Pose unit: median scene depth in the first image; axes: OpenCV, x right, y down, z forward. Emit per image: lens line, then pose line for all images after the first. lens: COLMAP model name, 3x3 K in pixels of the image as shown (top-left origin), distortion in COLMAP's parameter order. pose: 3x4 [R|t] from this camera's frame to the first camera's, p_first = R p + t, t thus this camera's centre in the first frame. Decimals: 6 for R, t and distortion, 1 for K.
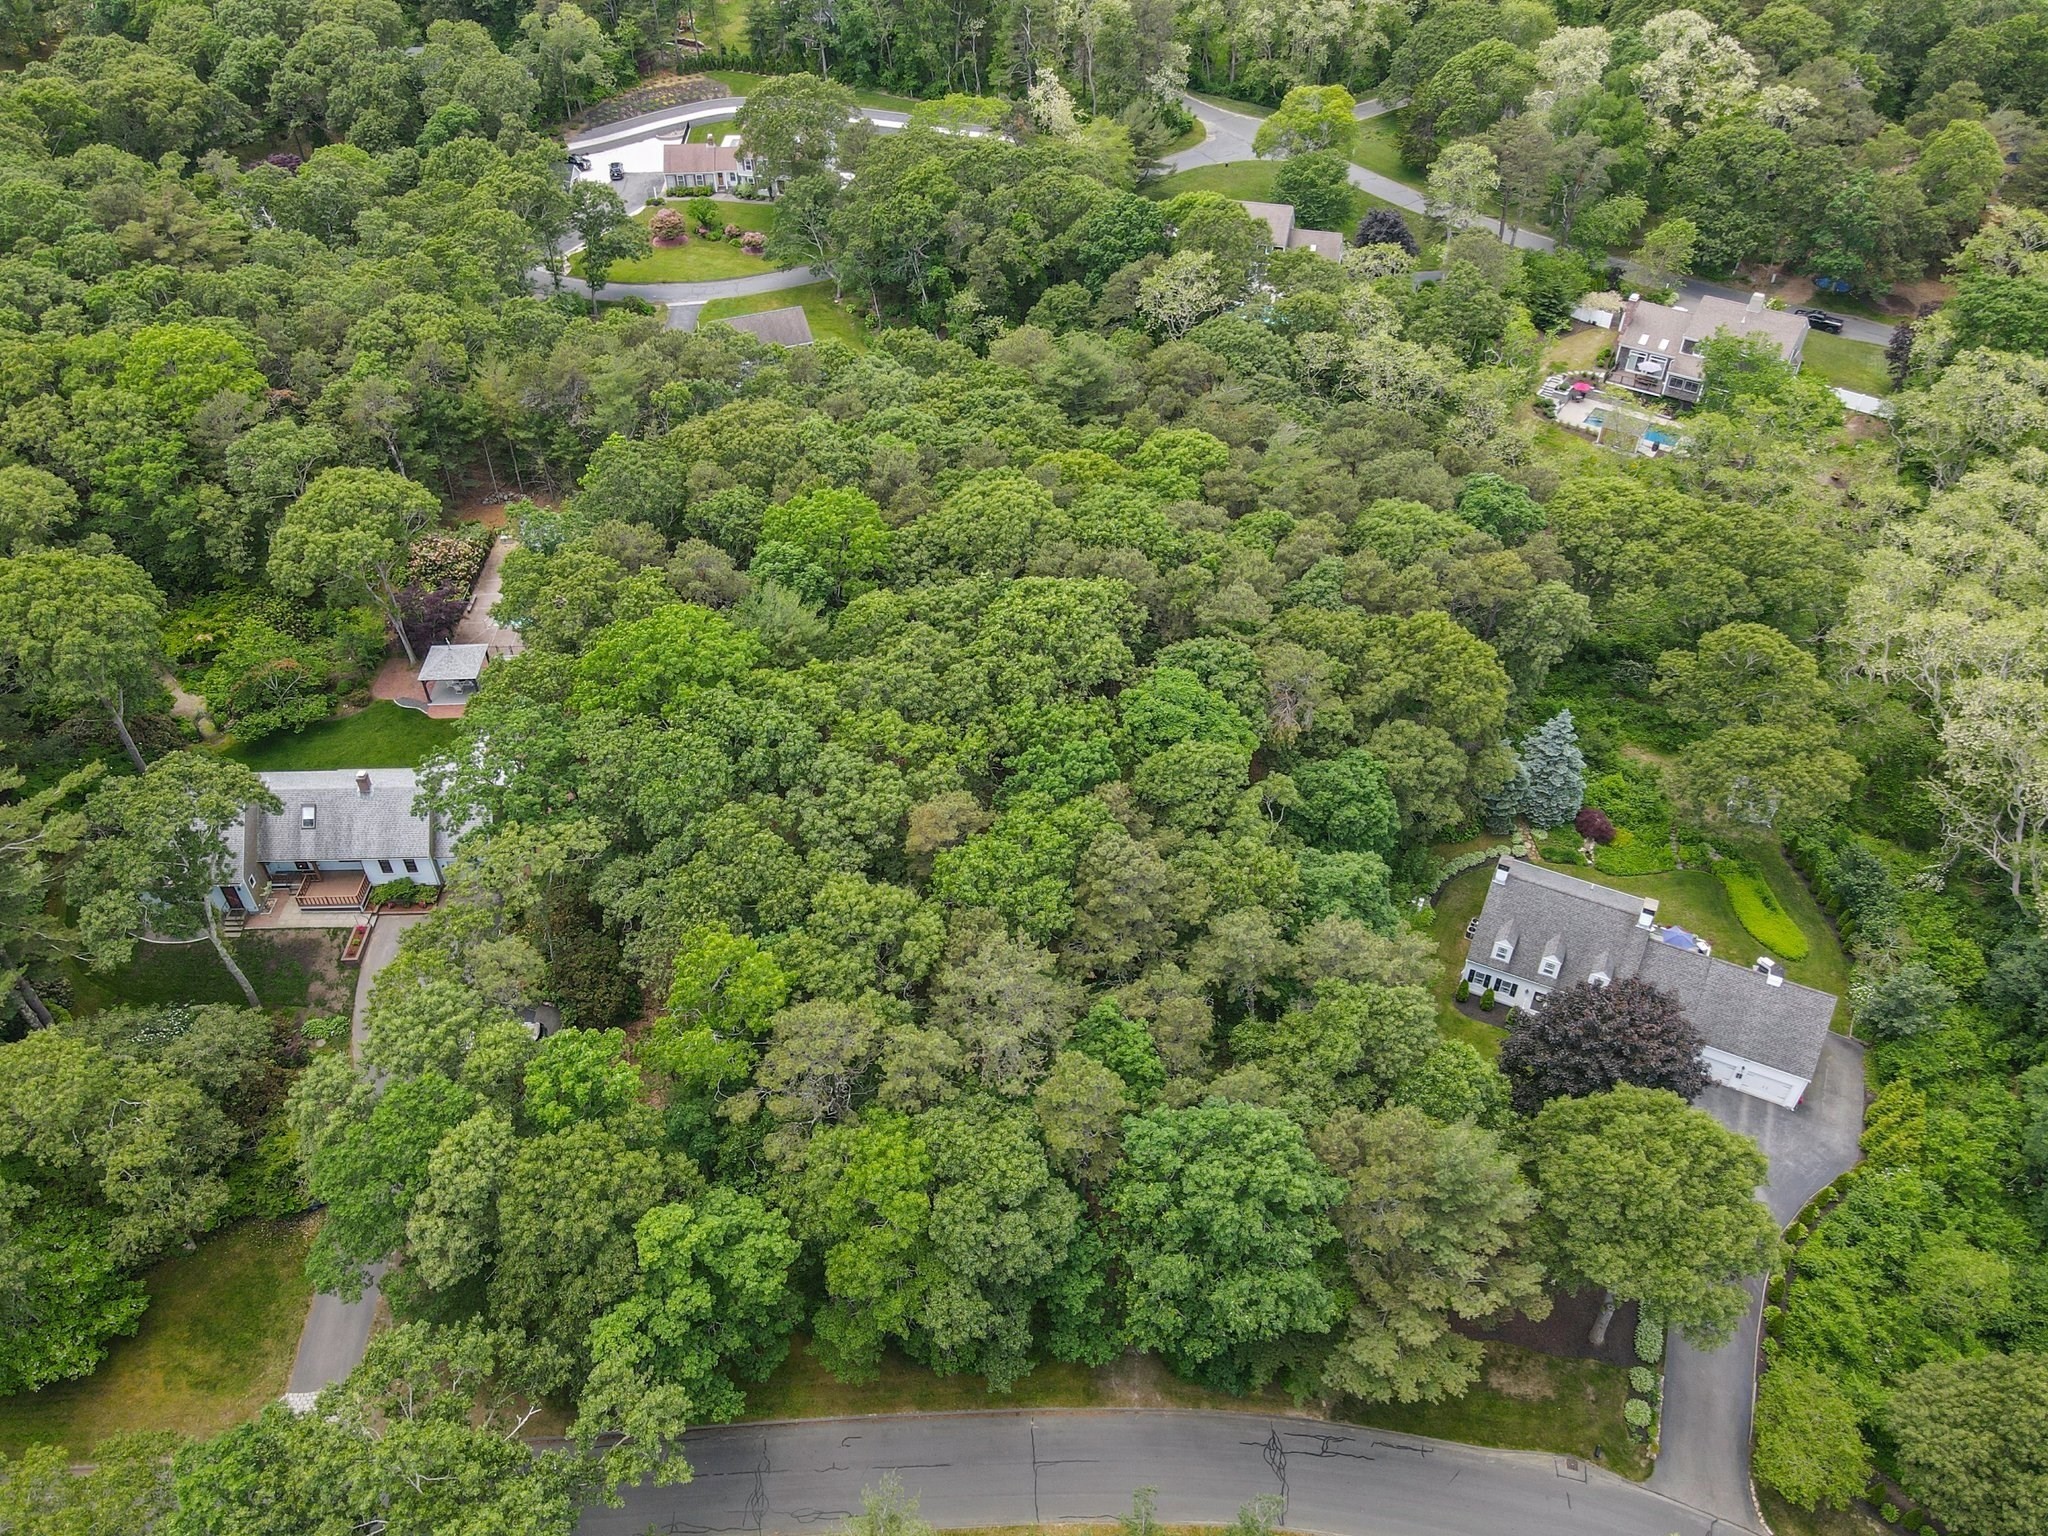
lens RADIAL K [[1425.5, 0, 1019.8], [0, 1425.5, 773.1], [0, 0, 1]] dist [0.007006, 0.004801]
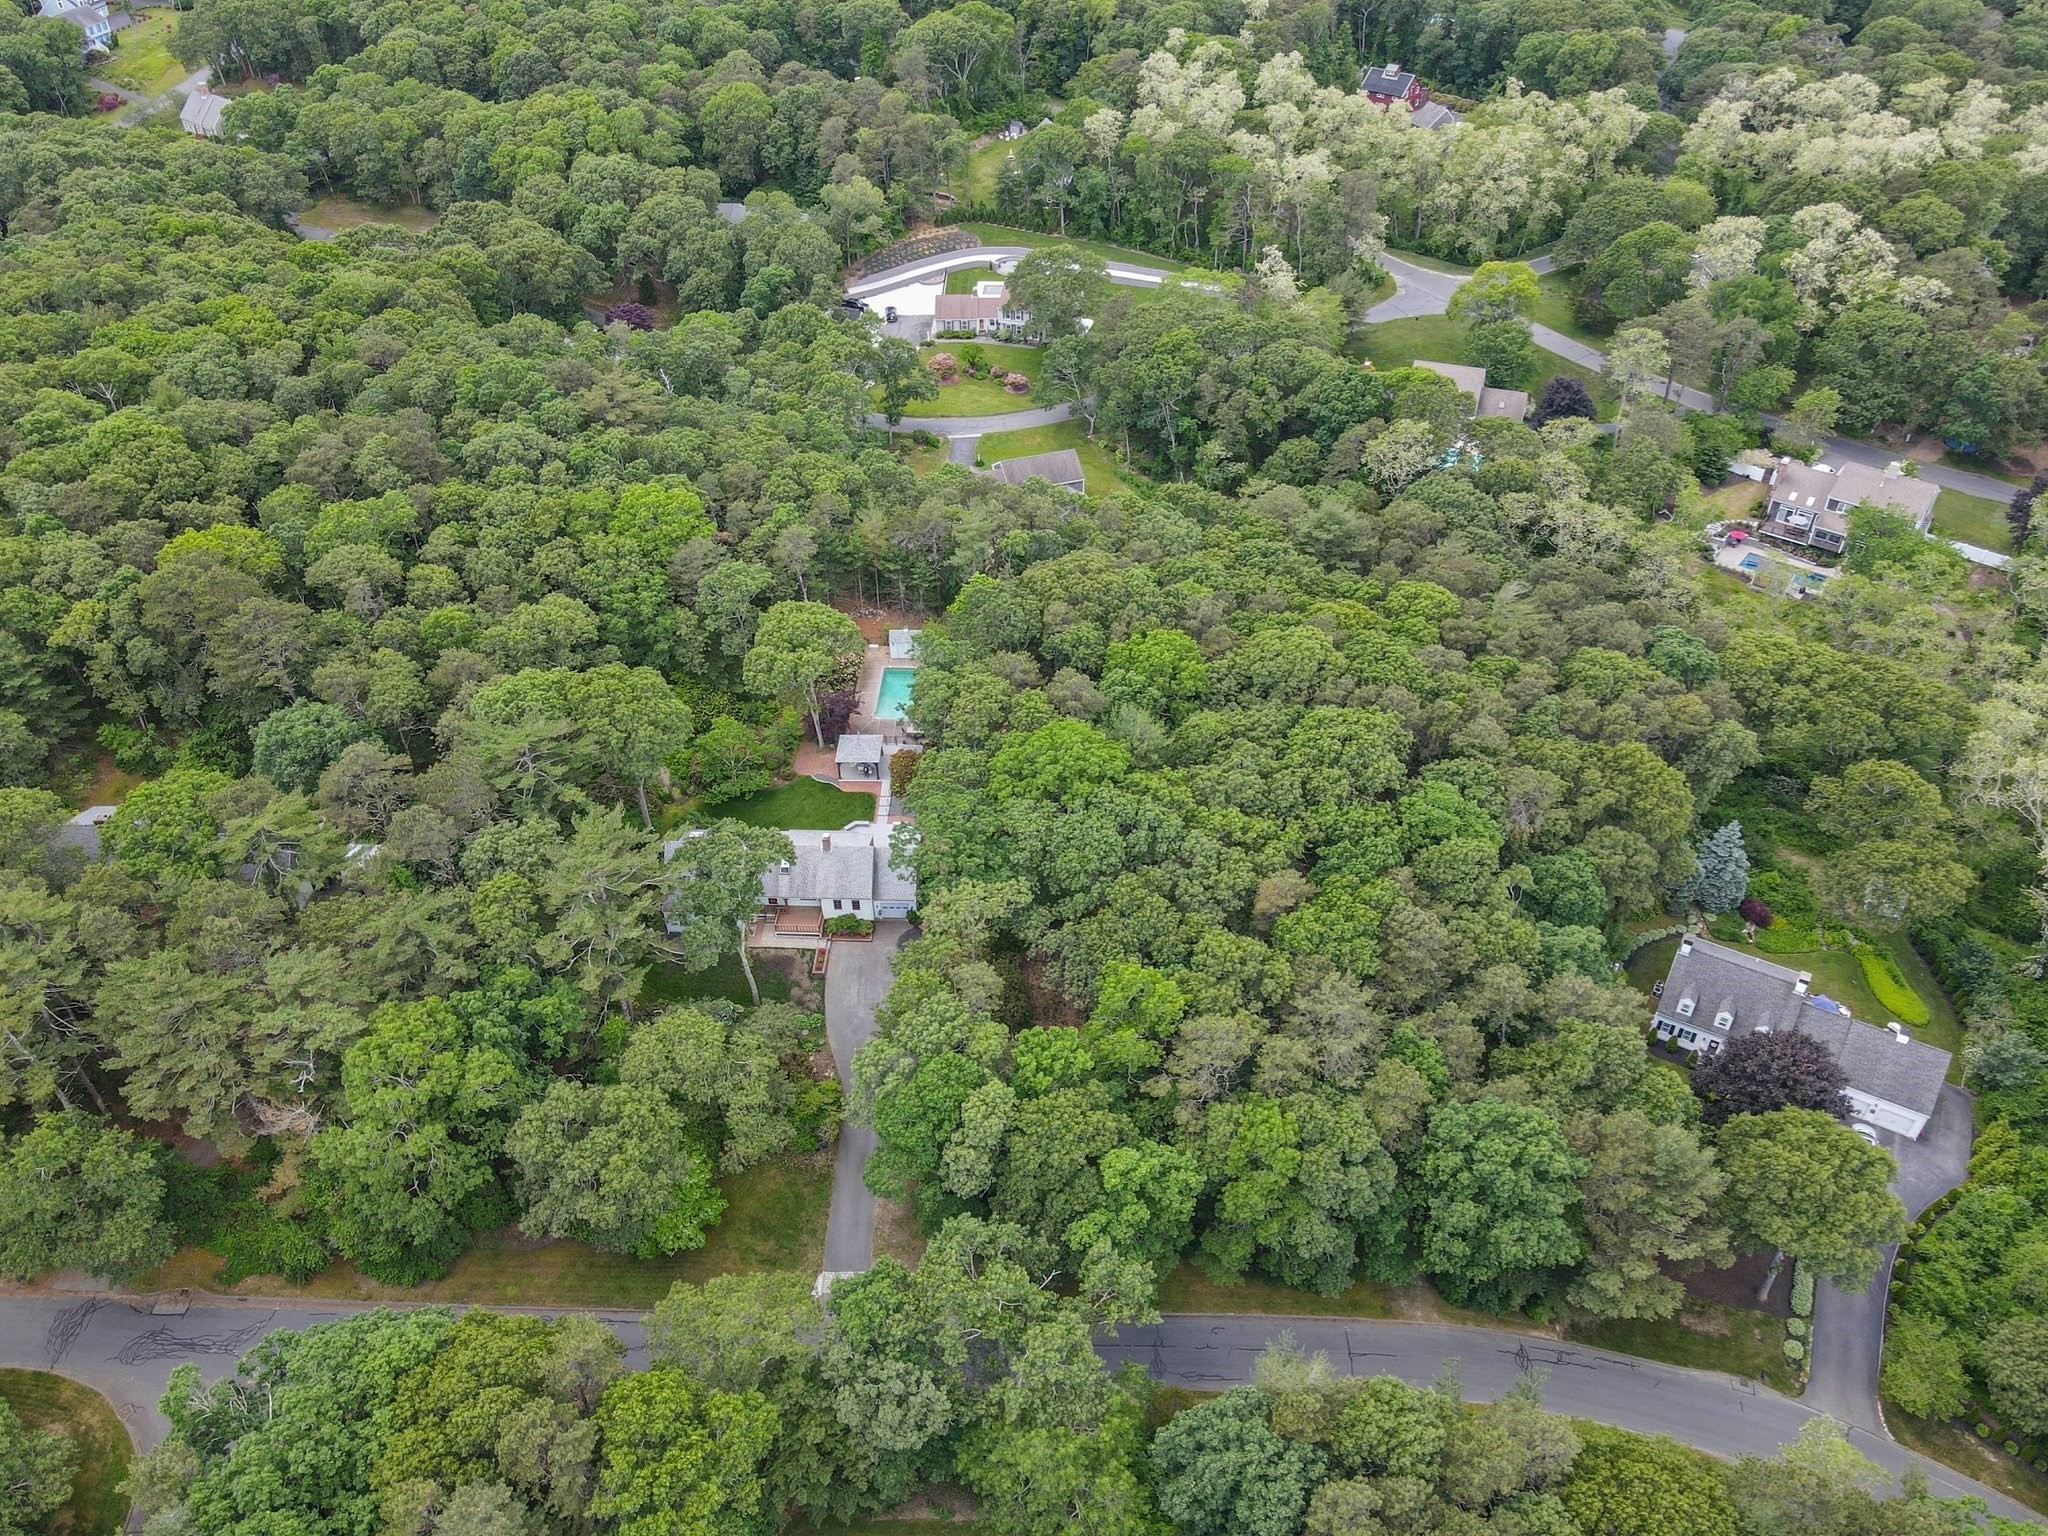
lens RADIAL K [[1425.5, 0, 1027.3], [0, 1425.5, 767.9], [0, 0, 1]] dist [0.007006, 0.004801]
pose [[0.997400, 0.037493, -0.061544, -0.171247], [-0.039711, 0.998591, -0.035213, -0.021512], [0.060137, 0.037565, 0.997483, -0.312928]]
